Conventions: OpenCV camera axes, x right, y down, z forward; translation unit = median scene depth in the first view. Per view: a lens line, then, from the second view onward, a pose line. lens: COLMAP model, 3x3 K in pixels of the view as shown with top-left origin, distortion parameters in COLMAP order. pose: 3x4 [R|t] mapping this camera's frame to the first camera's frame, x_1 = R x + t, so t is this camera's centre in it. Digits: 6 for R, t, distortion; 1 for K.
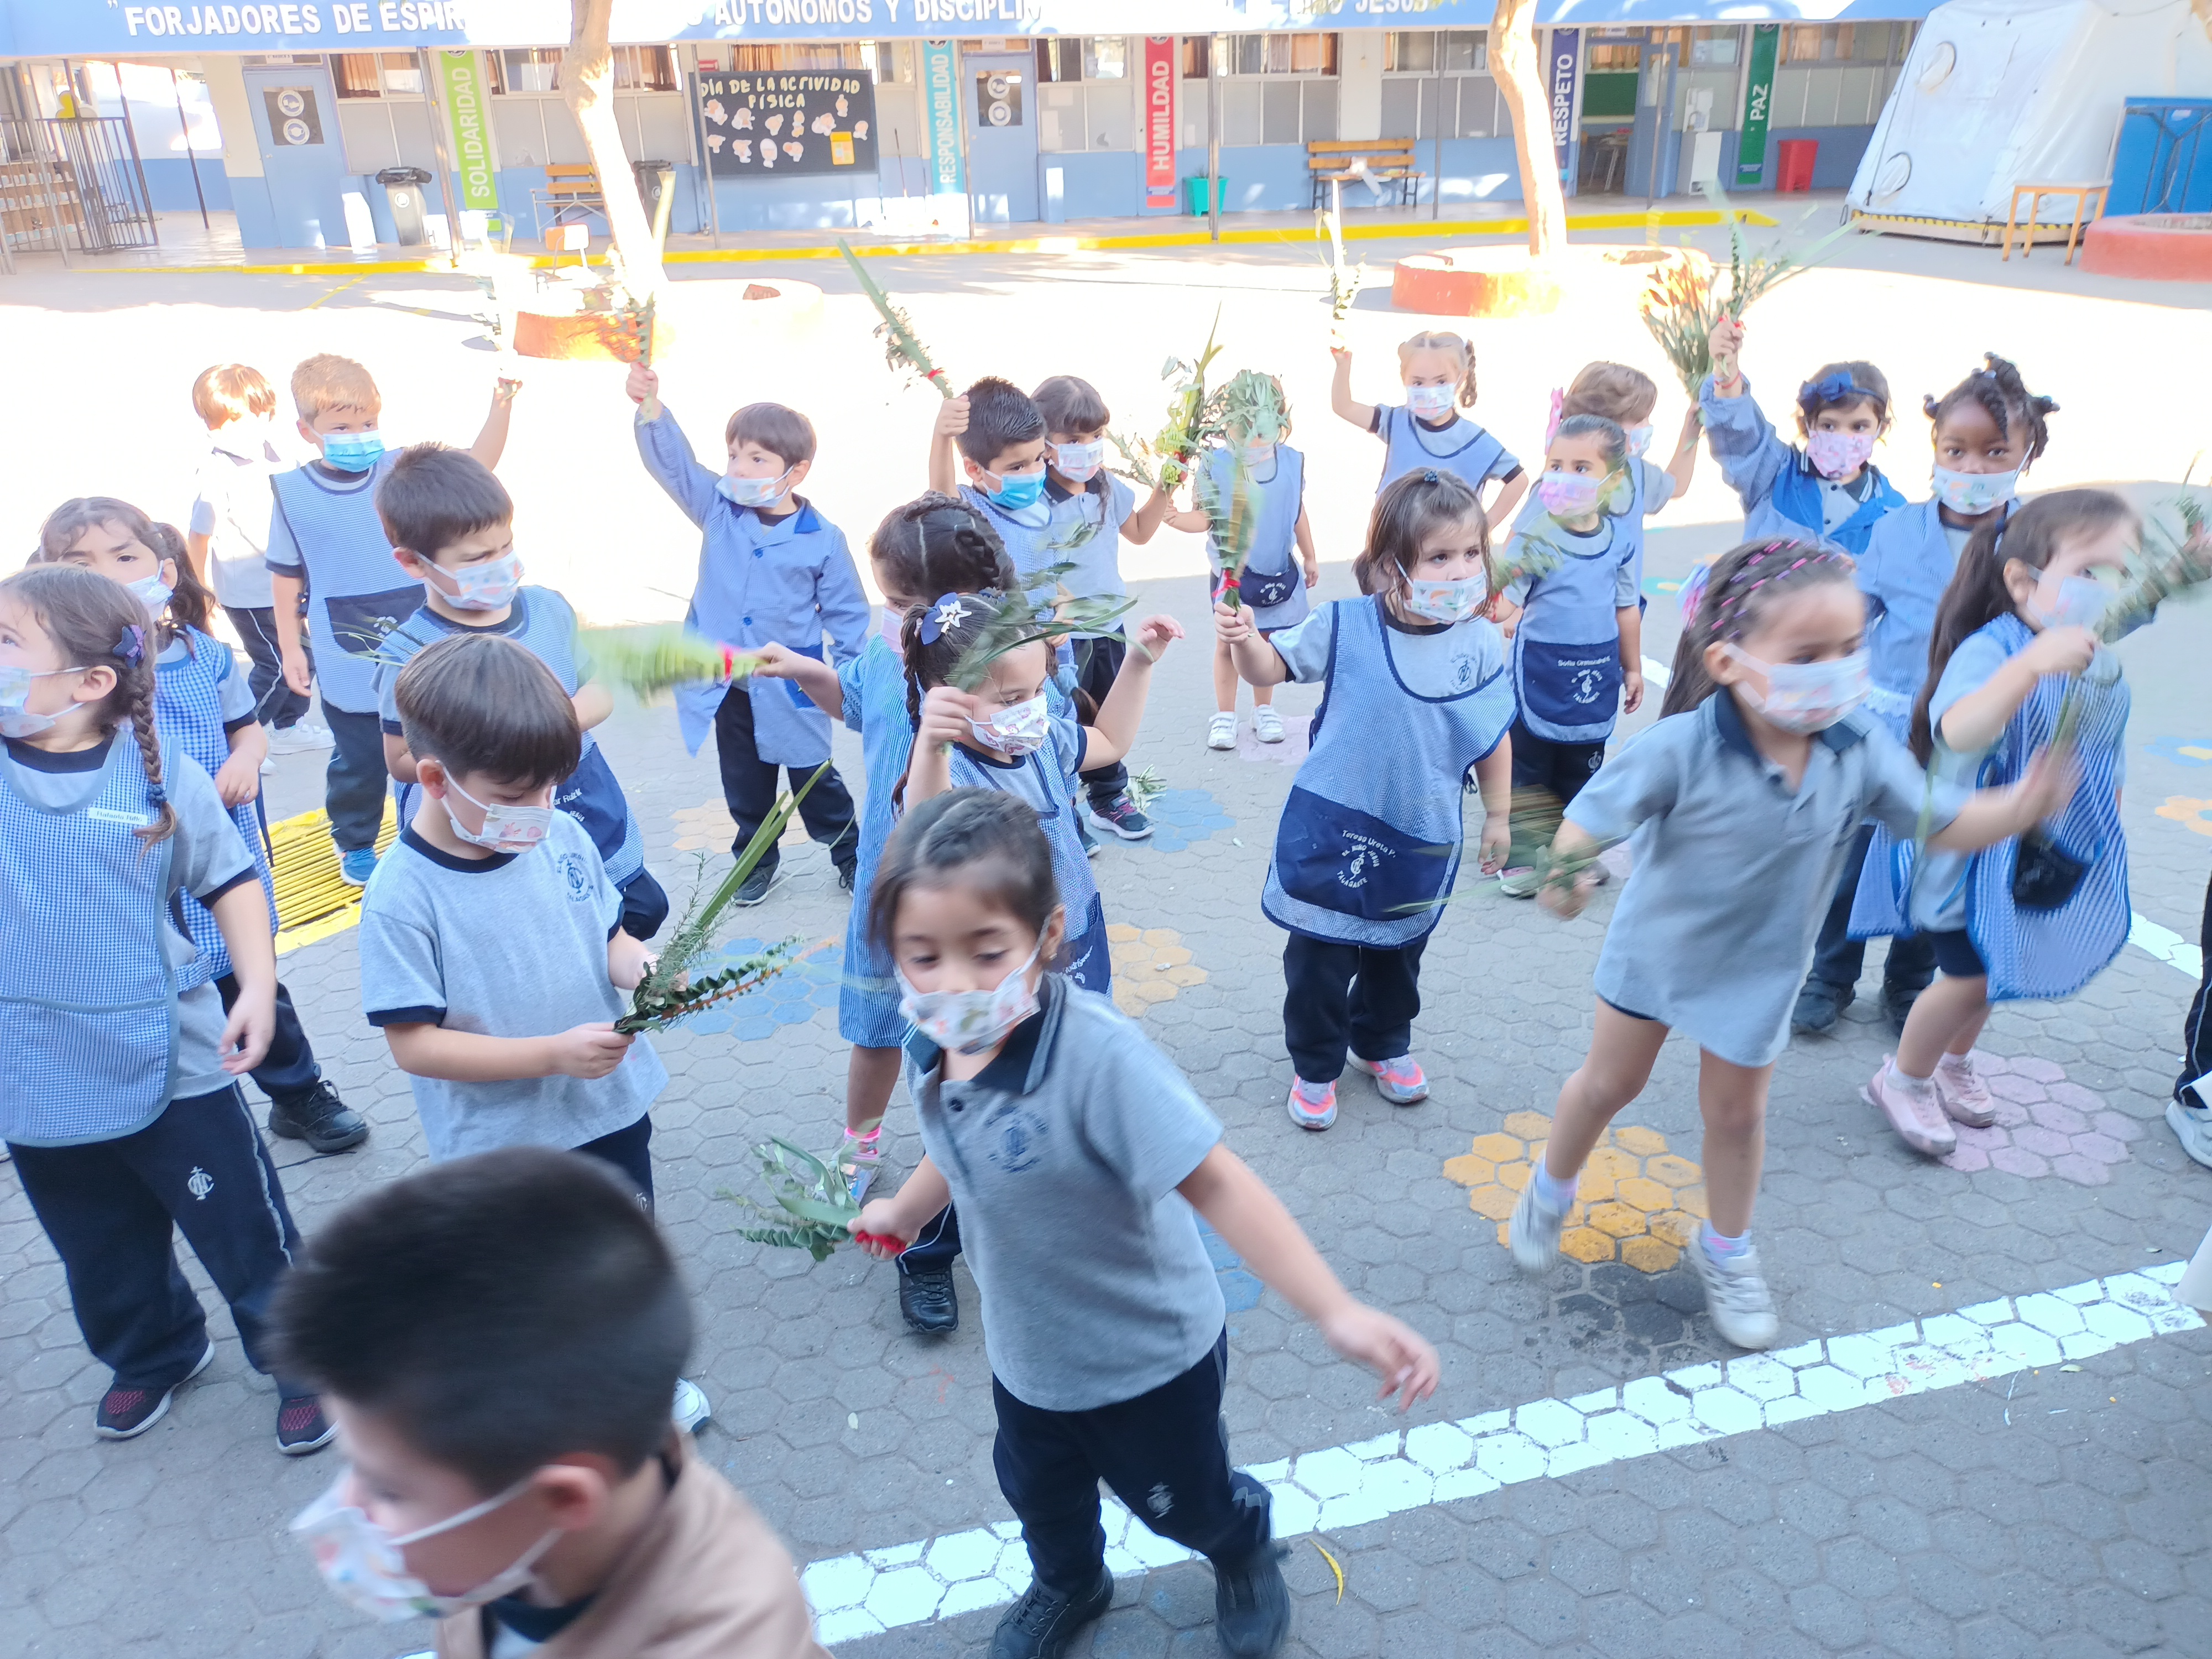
lens RADIAL K [[1700.6, 0, 1106.0], [0, 1700.6, 829.5], [0, 0, 1]] dist [0.001817, 0.003152]
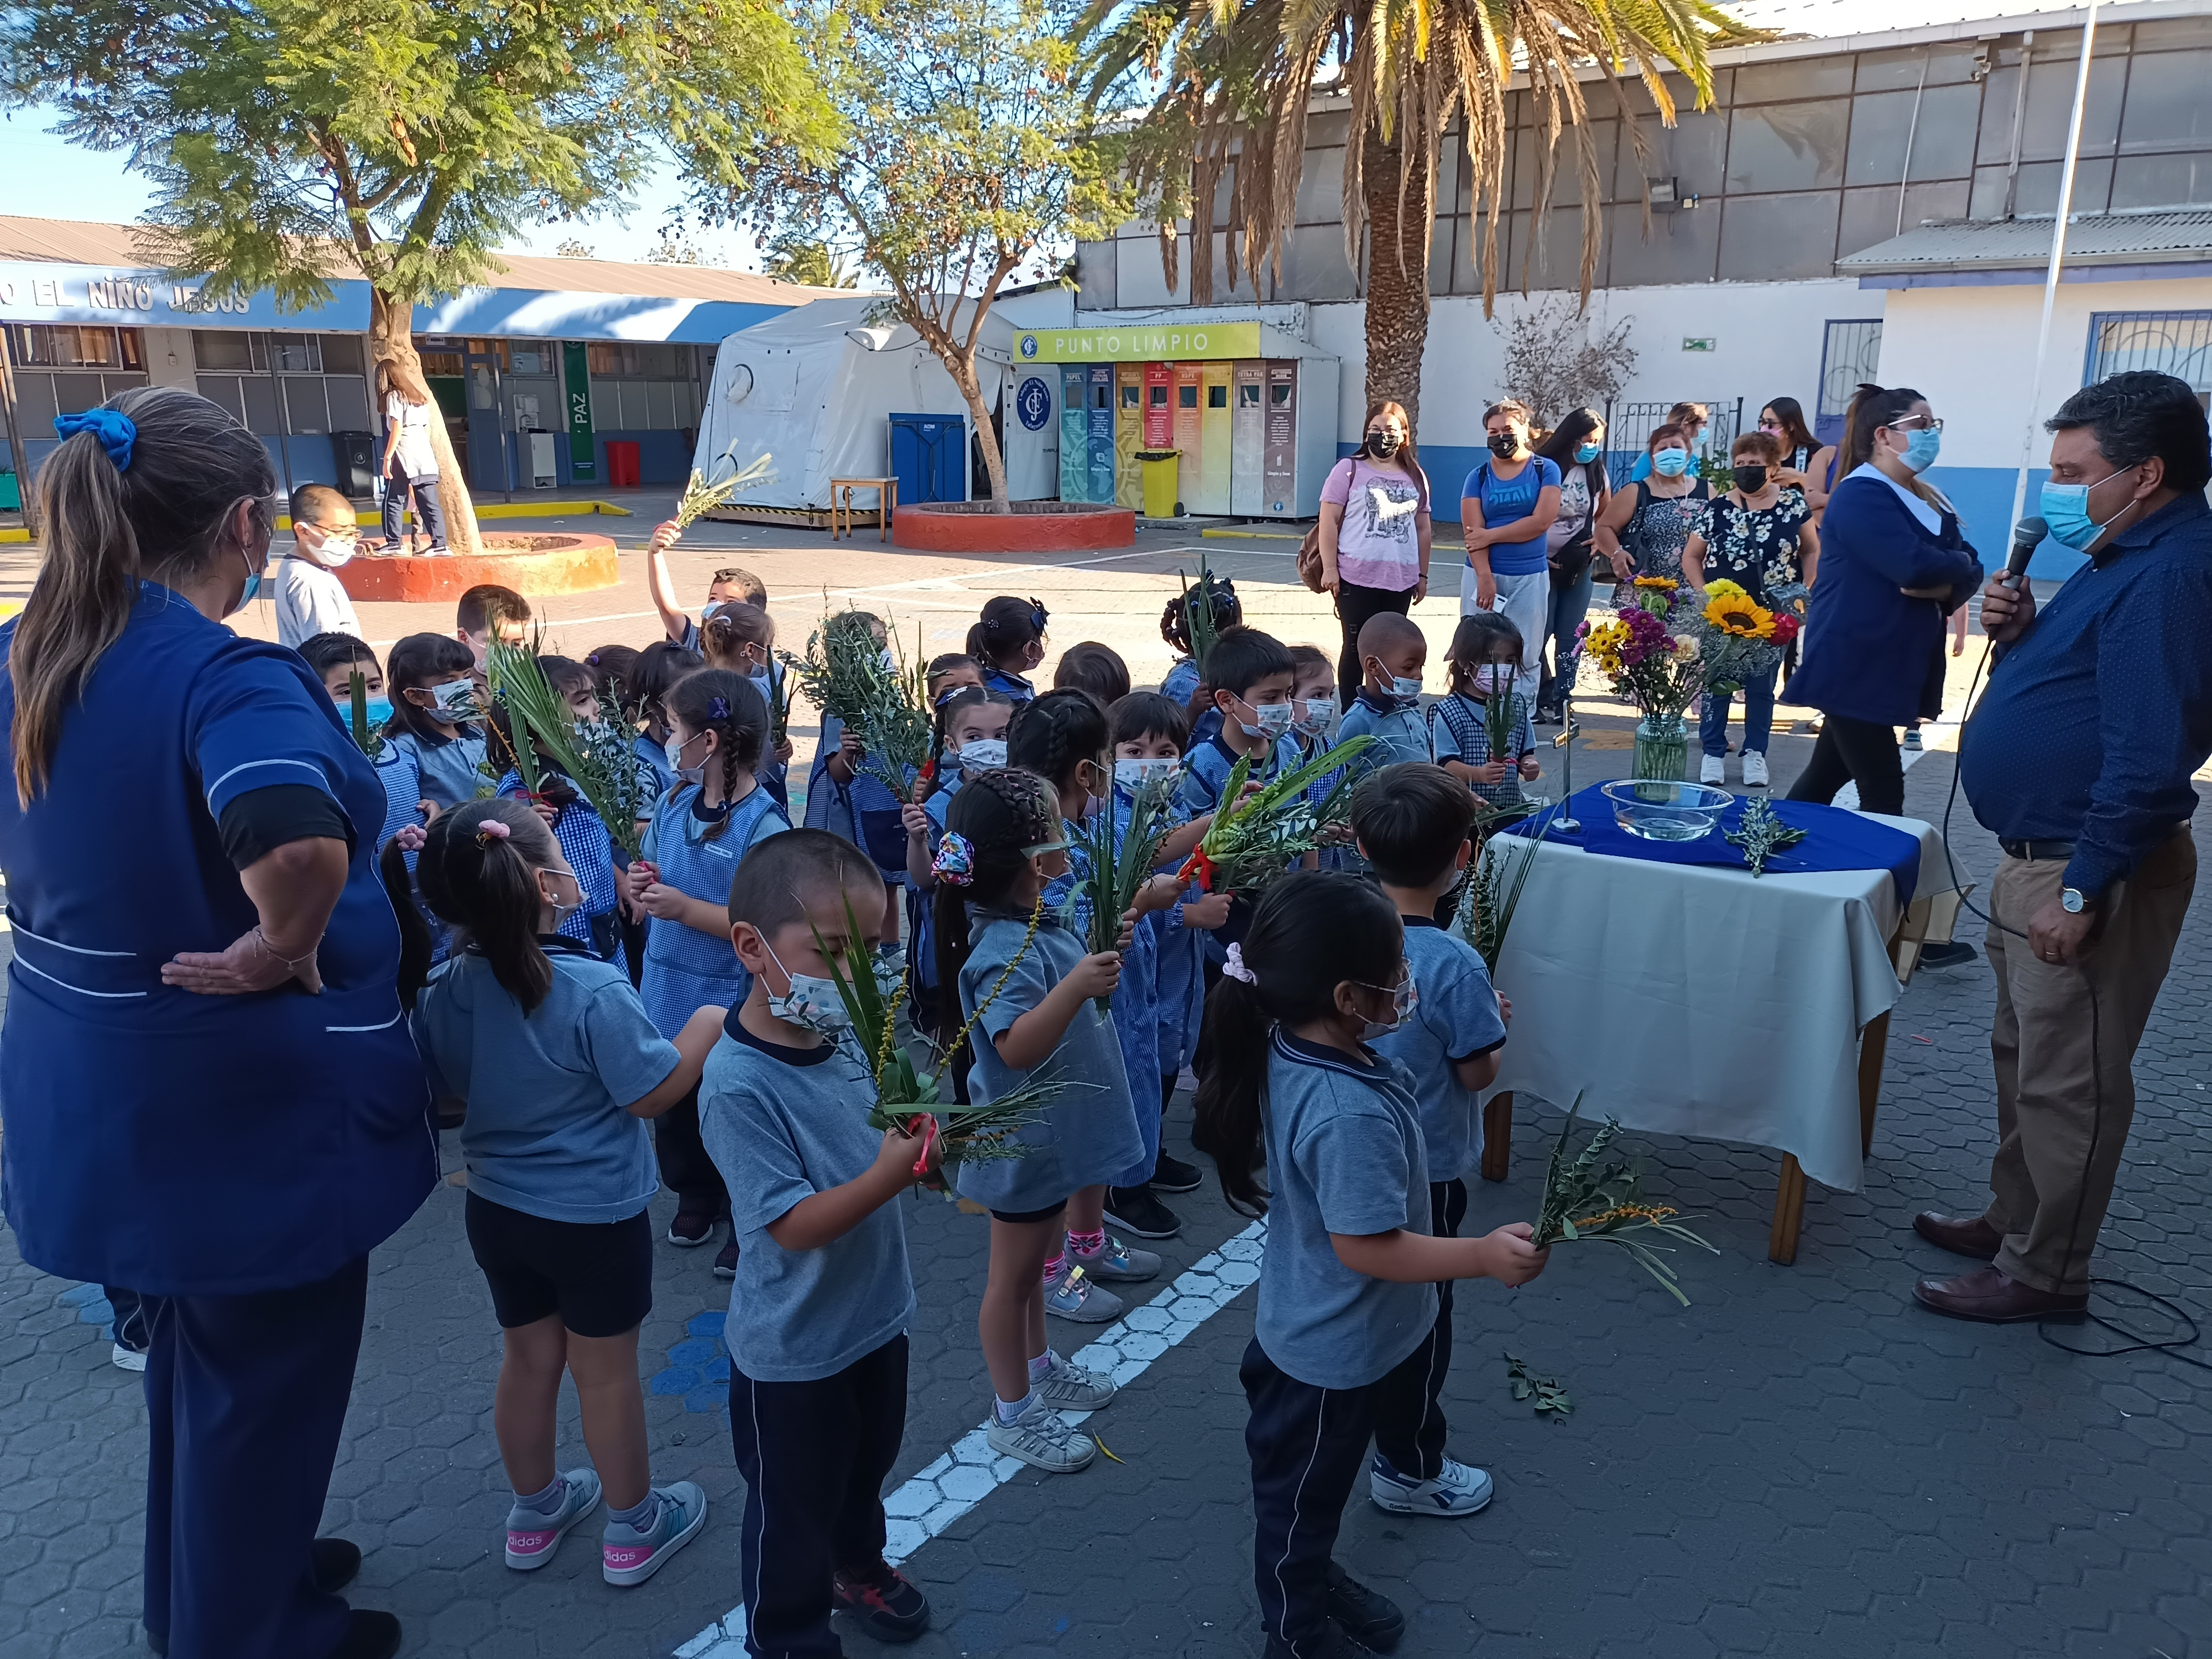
lens RADIAL K [[1700.6, 0, 1106.0], [0, 1700.6, 829.5], [0, 0, 1]] dist [0.001817, 0.003152]
pose [[0.790741, -0.121613, 0.599949, -0.360237], [0.216209, 0.972386, -0.087858, 0.051974], [-0.572698, 0.199188, 0.795199, -0.096892]]
